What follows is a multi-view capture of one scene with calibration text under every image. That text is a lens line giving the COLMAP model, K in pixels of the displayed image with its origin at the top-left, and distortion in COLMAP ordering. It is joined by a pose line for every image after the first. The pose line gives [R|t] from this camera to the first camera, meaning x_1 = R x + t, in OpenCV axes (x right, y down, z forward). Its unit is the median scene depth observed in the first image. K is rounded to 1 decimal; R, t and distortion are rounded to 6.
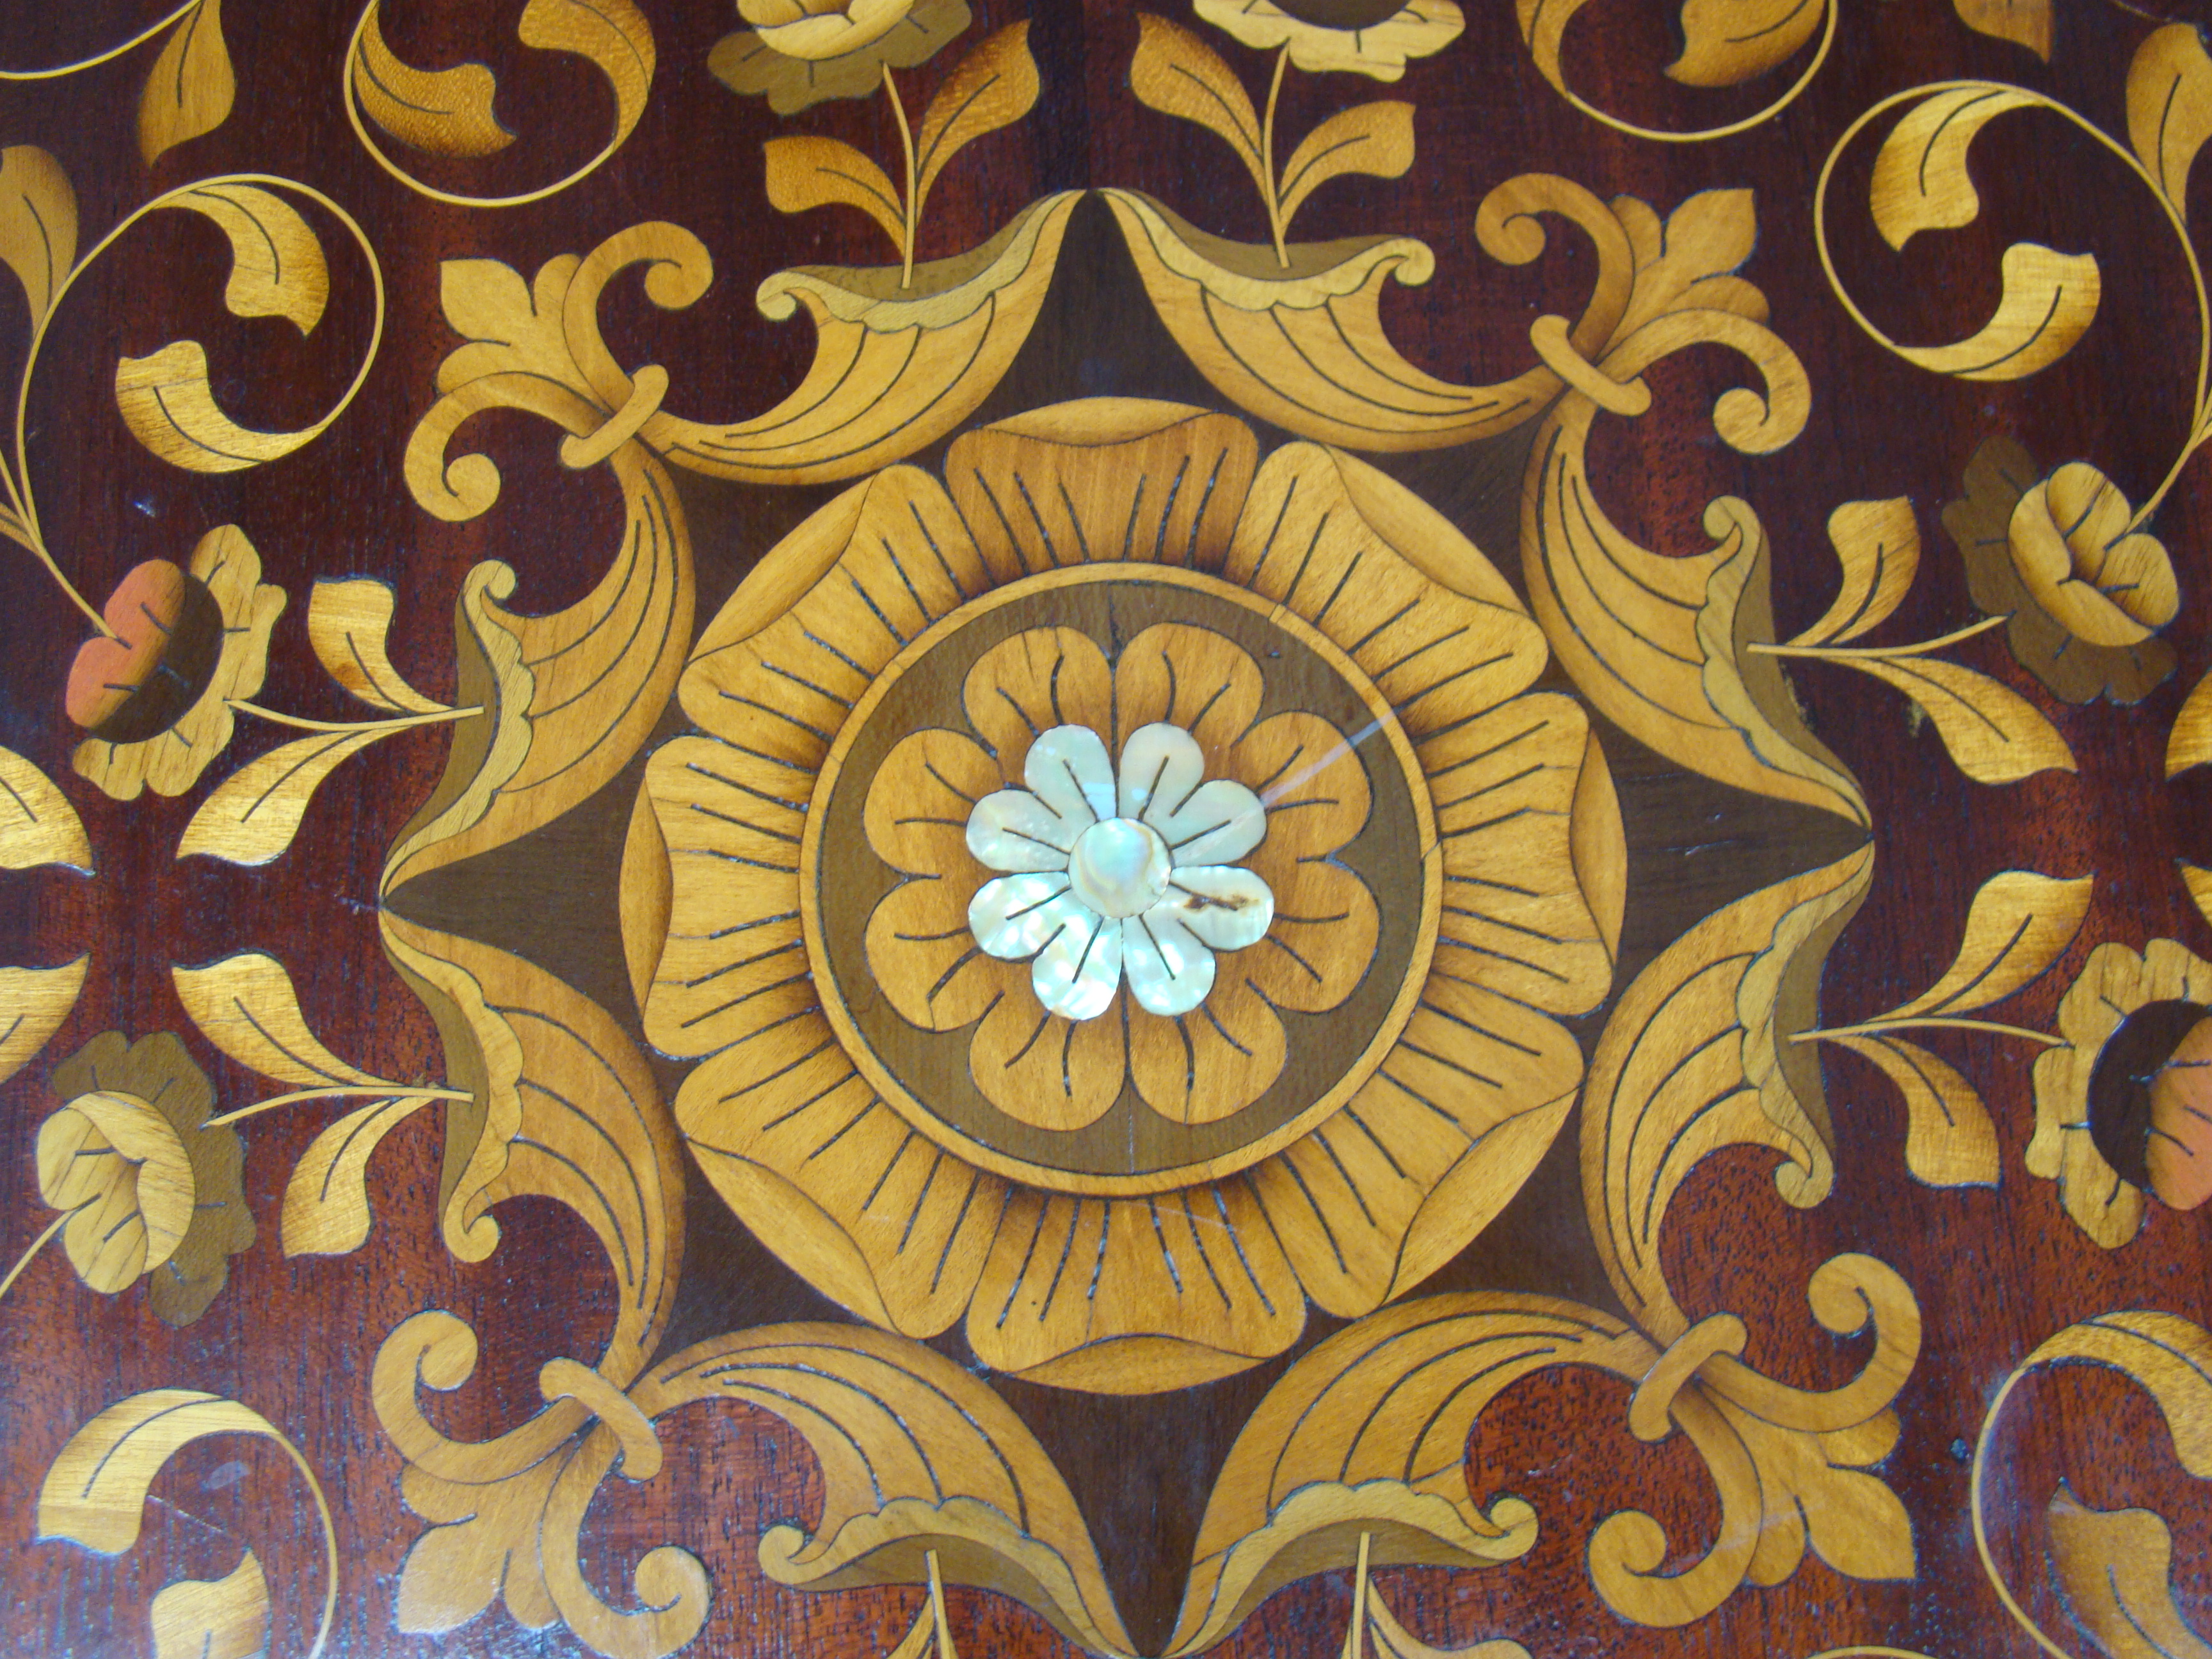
lens RADIAL K [[1985.2, 0, 1106.0], [0, 1985.2, 829.5], [0, 0, 1]] dist [-0.208086, 0.135605]
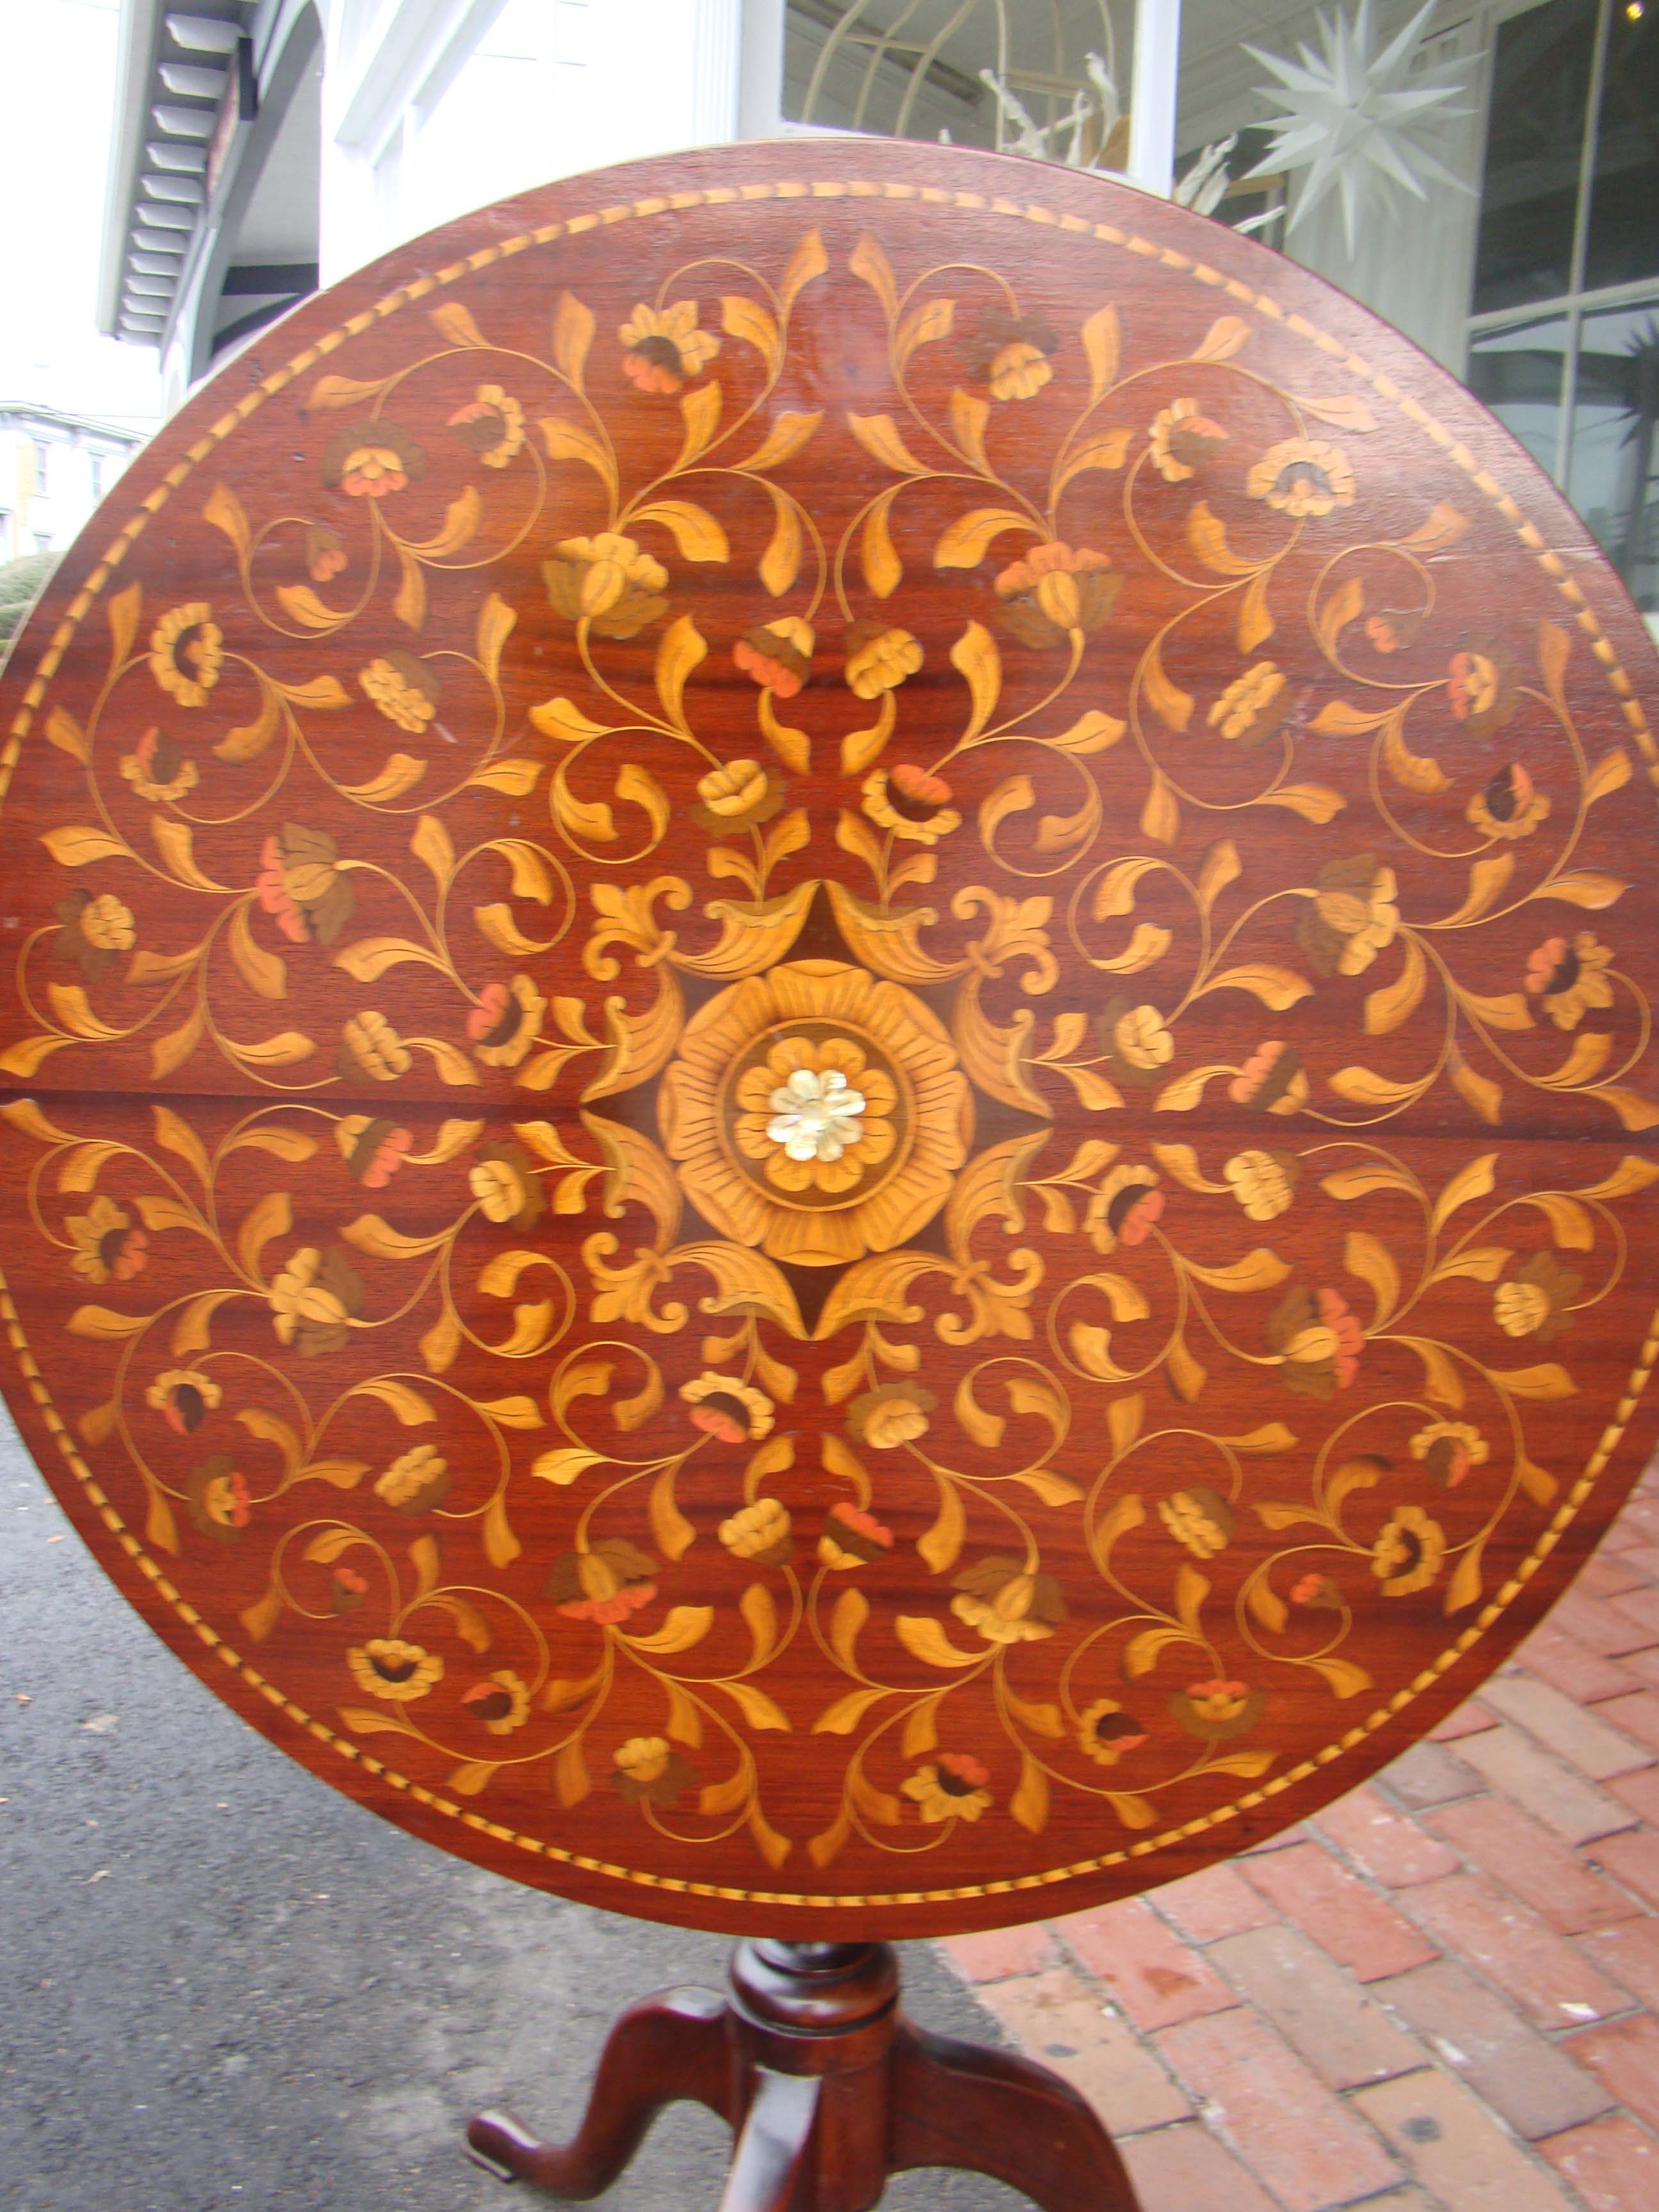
lens RADIAL K [[1951.4, 0, 829.5], [0, 1951.4, 1106.0], [0, 0, 1]] dist [-0.197017, 0.118662]
pose [[0.994660, 0.082404, 0.062144, -0.163834], [-0.084379, 0.995987, 0.029850, -0.088524], [-0.059435, -0.034934, 0.997621, -2.103715]]
